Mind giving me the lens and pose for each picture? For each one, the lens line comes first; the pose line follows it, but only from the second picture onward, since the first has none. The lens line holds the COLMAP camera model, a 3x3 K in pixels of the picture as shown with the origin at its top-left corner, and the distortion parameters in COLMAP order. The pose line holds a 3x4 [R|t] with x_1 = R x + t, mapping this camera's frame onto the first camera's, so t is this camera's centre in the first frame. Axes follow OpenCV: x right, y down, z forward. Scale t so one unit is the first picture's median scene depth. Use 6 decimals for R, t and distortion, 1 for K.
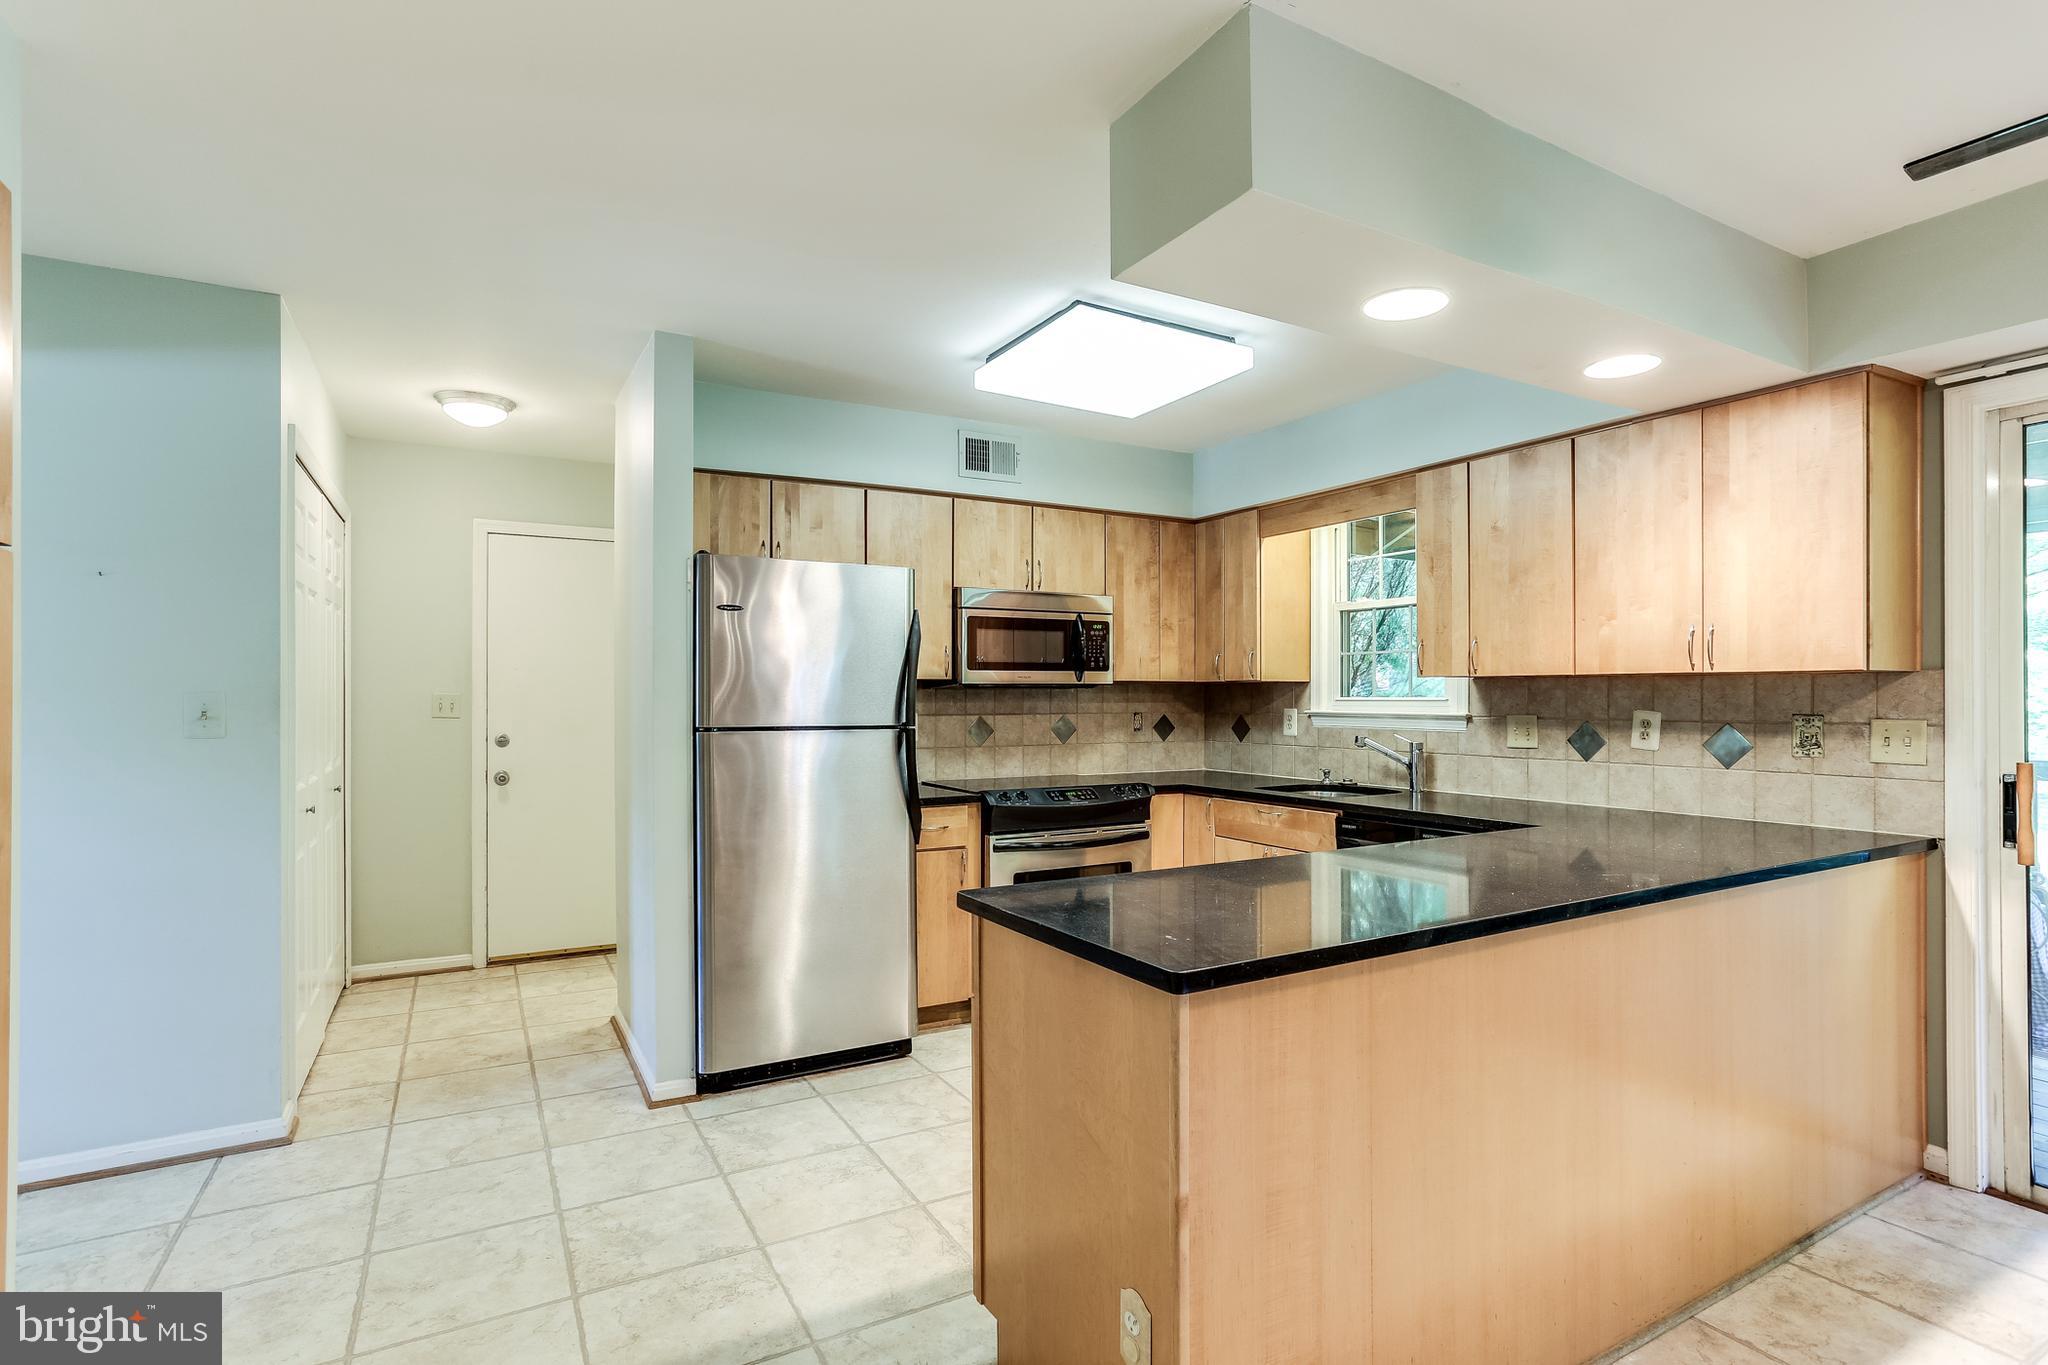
lens RADIAL K [[997.9, 0, 1028.1], [0, 997.9, 695.6], [0, 0, 1]] dist [-0.023479, 0.022446]
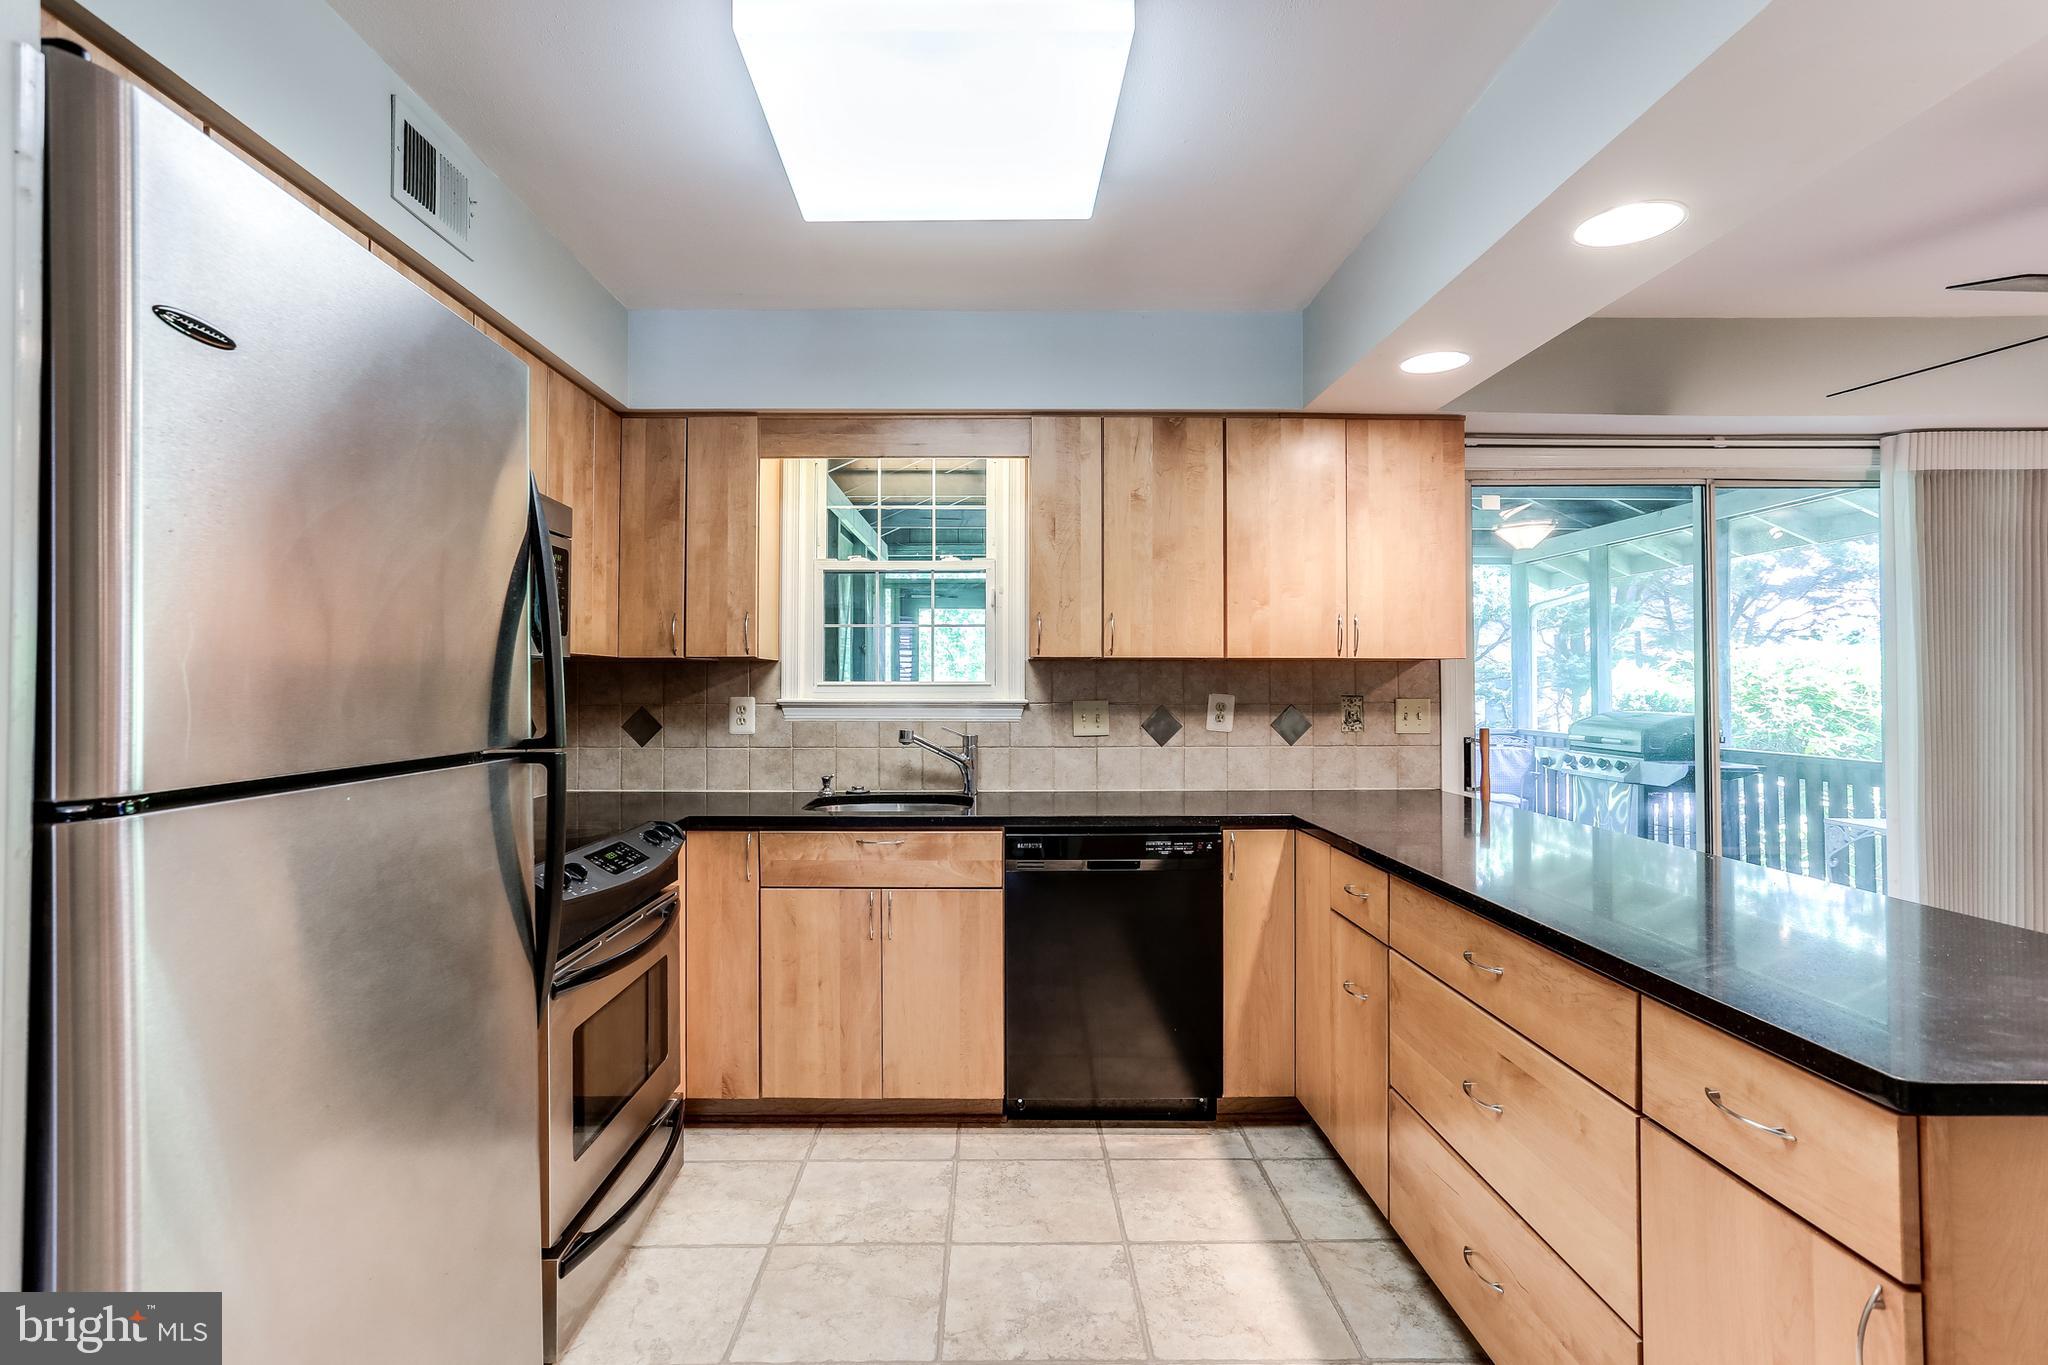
lens RADIAL K [[1007.2, 0, 1000.2], [0, 1007.2, 675.8], [0, 0, 1]] dist [-0.053663, 0.031665]
pose [[0.496245, 0.007002, 0.868155, -0.344176], [-0.000959, 0.999971, -0.007518, 0.003287], [-0.868182, 0.002898, 0.496237, 0.569740]]
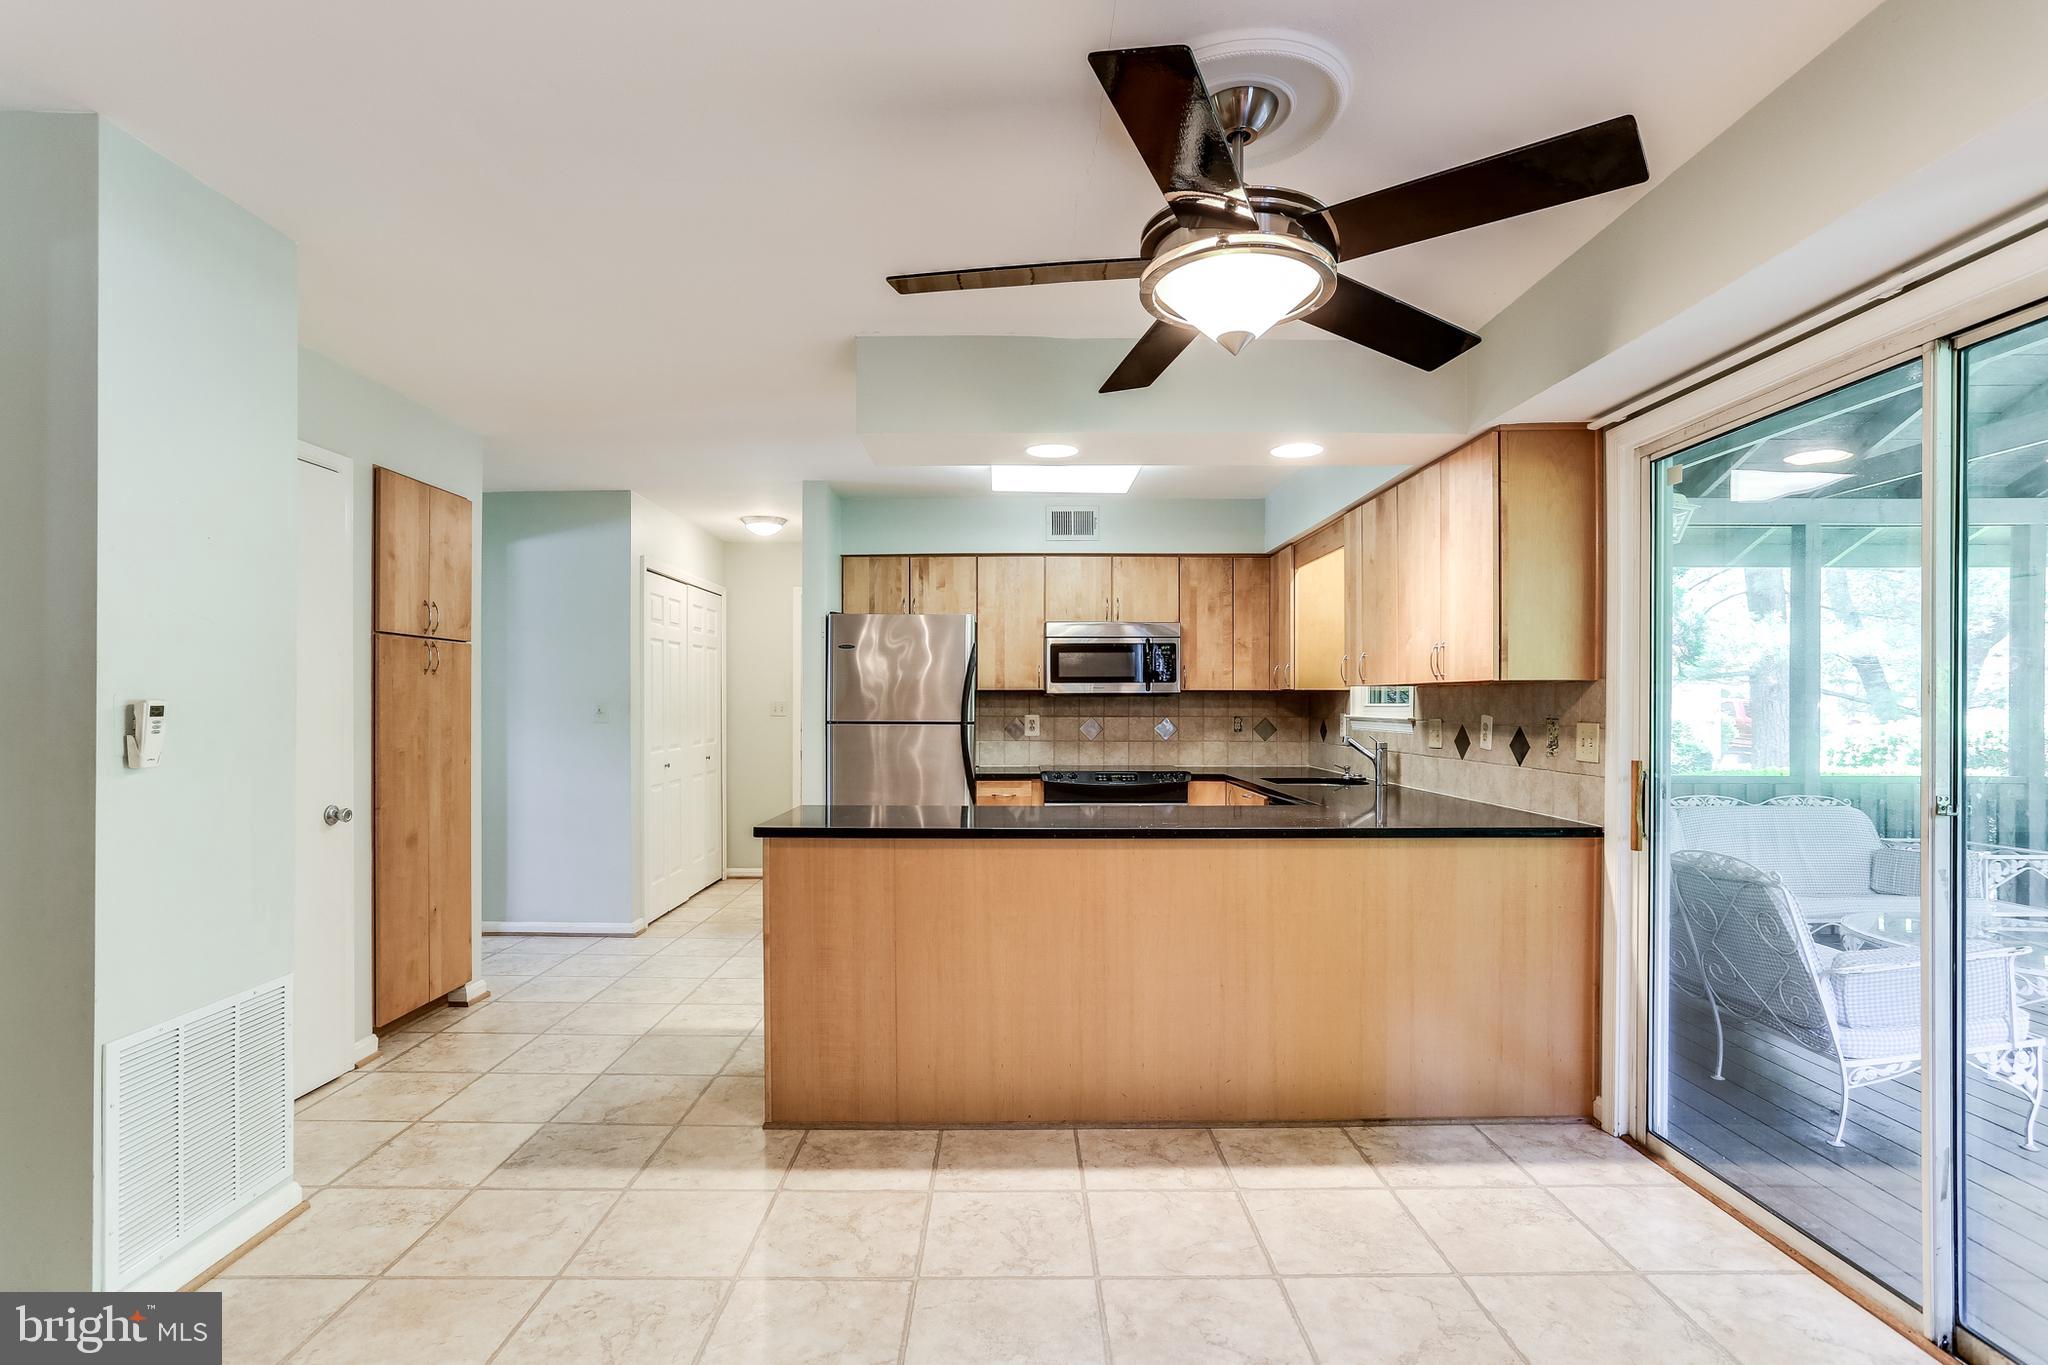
lens RADIAL K [[980.7, 0, 1015.1], [0, 980.7, 709.9], [0, 0, 1]] dist [0.001894, 0.001265]
pose [[0.871357, 0.004750, -0.490627, 0.592360], [-0.001601, 0.999975, 0.006837, 0.002027], [0.490648, -0.005172, 0.871343, -0.203266]]
